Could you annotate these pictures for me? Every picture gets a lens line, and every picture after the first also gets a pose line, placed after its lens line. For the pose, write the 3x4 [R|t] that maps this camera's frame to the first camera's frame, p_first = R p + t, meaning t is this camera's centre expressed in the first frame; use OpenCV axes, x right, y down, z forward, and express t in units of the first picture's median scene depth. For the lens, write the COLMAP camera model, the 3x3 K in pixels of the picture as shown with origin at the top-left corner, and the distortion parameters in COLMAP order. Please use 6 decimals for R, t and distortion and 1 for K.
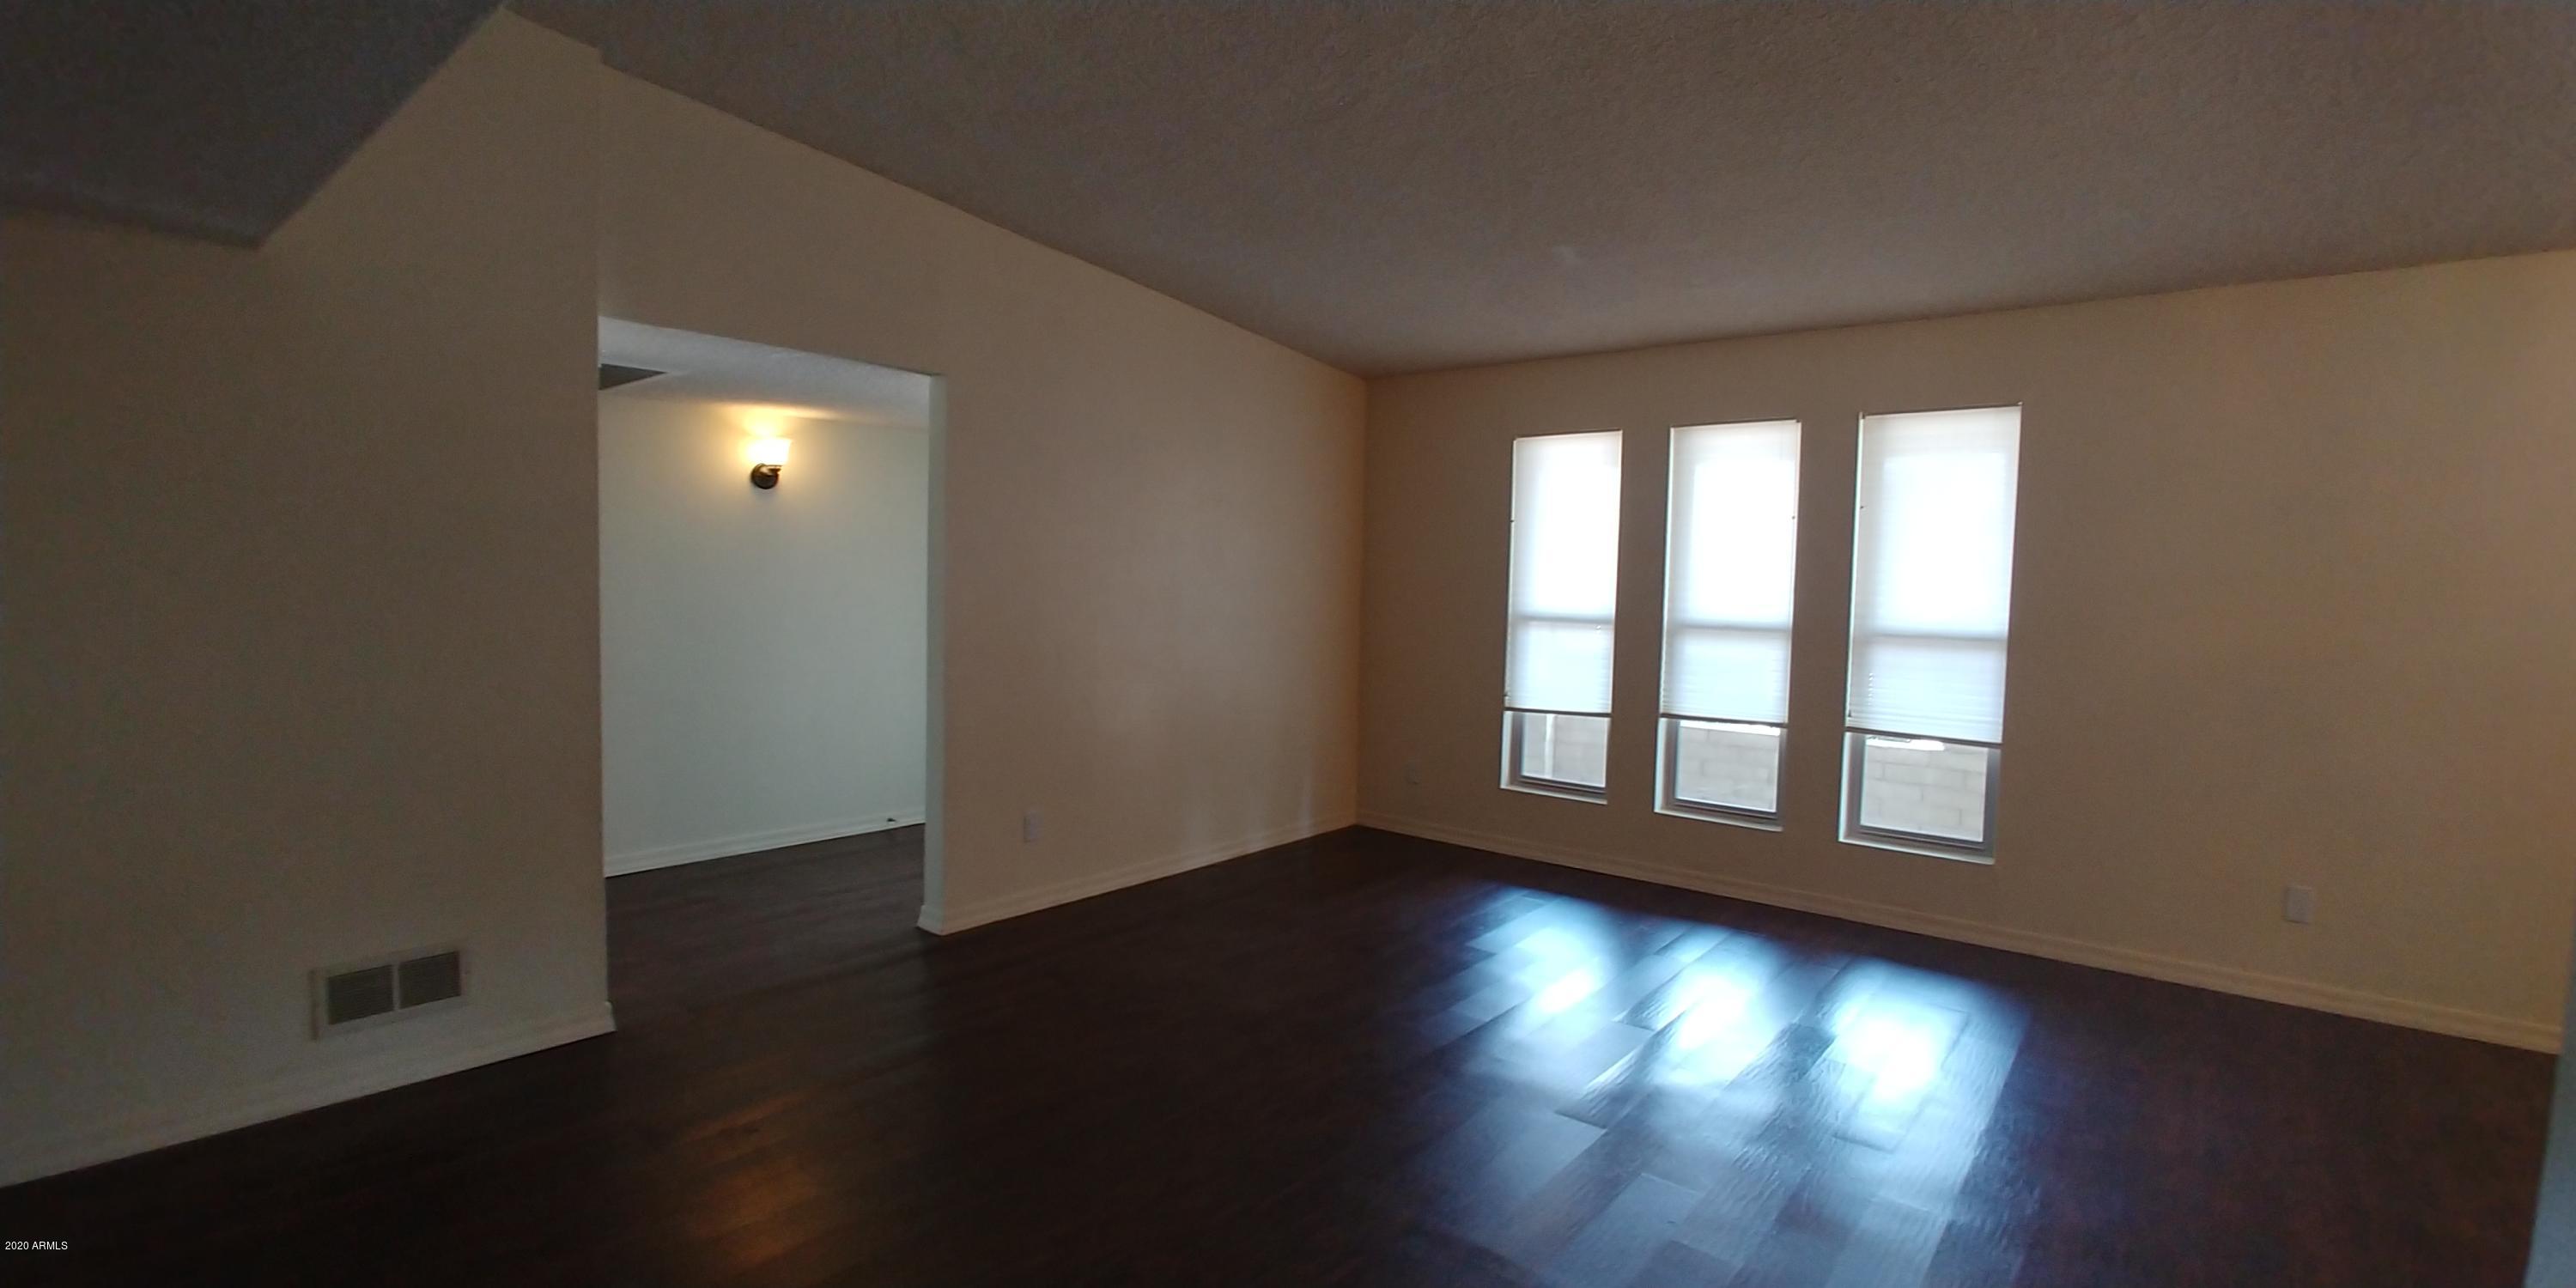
lens RADIAL K [[1151.6, 0, 1288.0], [0, 1151.6, 644.0], [0, 0, 1]] dist [-0.000091, -0.000022]
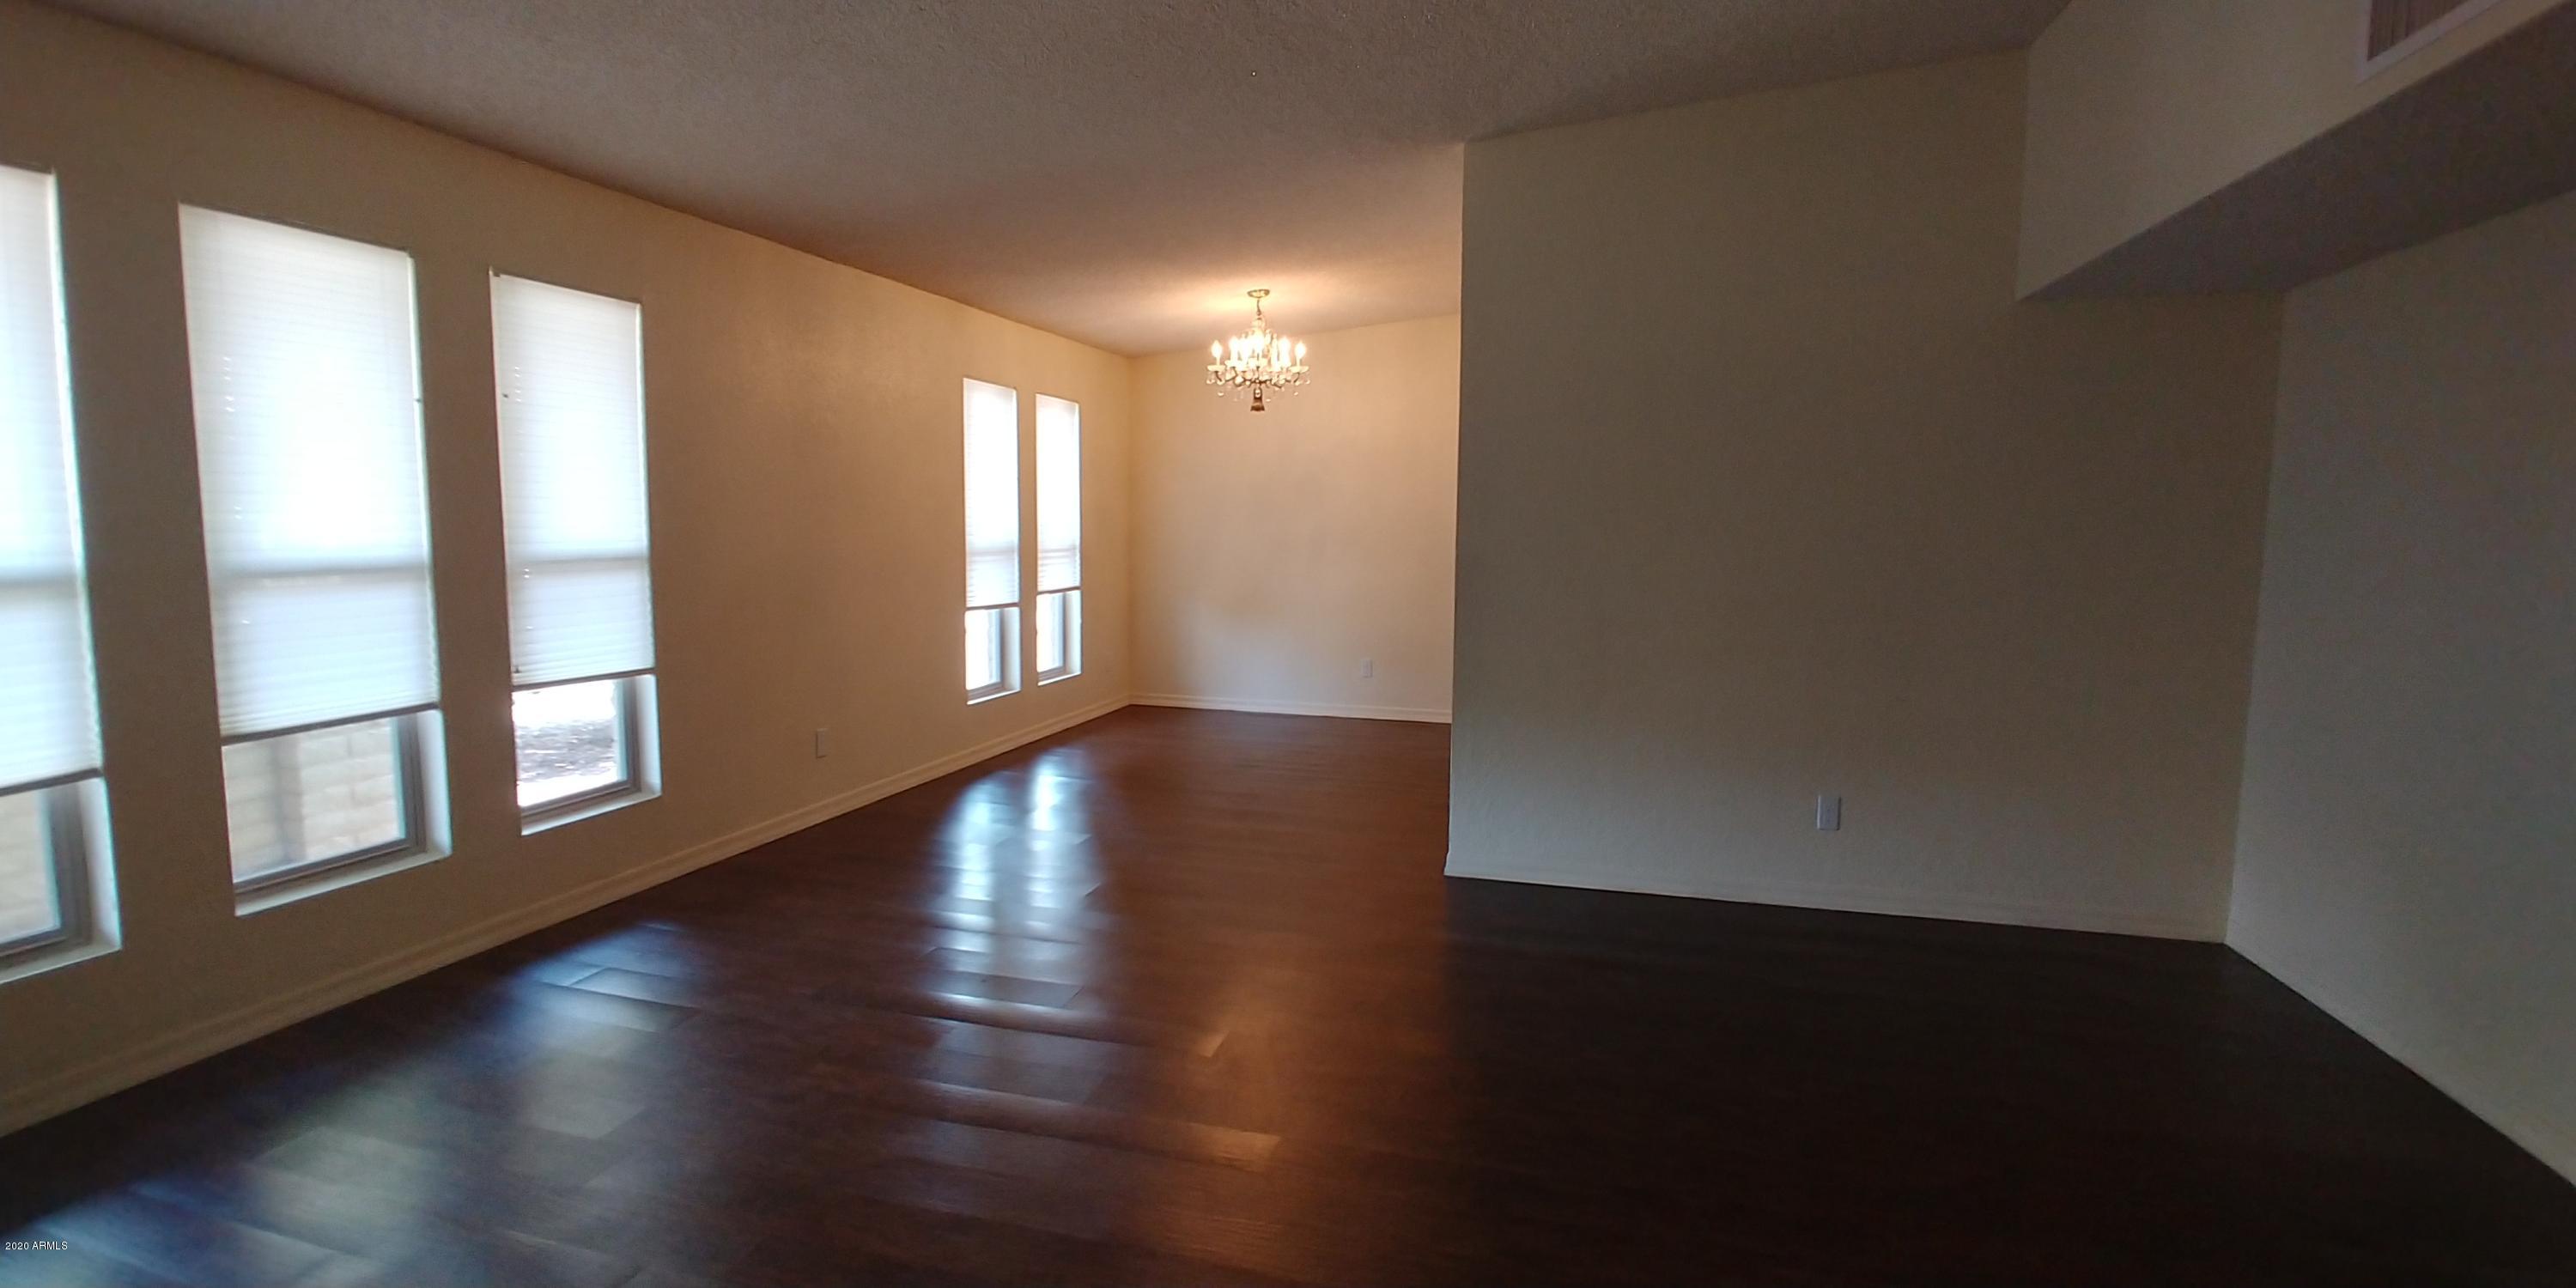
lens RADIAL K [[1151.6, 0, 1288.0], [0, 1151.6, 644.0], [0, 0, 1]] dist [-0.000091, -0.000022]
pose [[-0.395984, -0.132501, 0.908647, -0.435201], [0.030177, 0.987122, 0.157096, -0.064477], [-0.917761, 0.089628, -0.386886, 0.878063]]
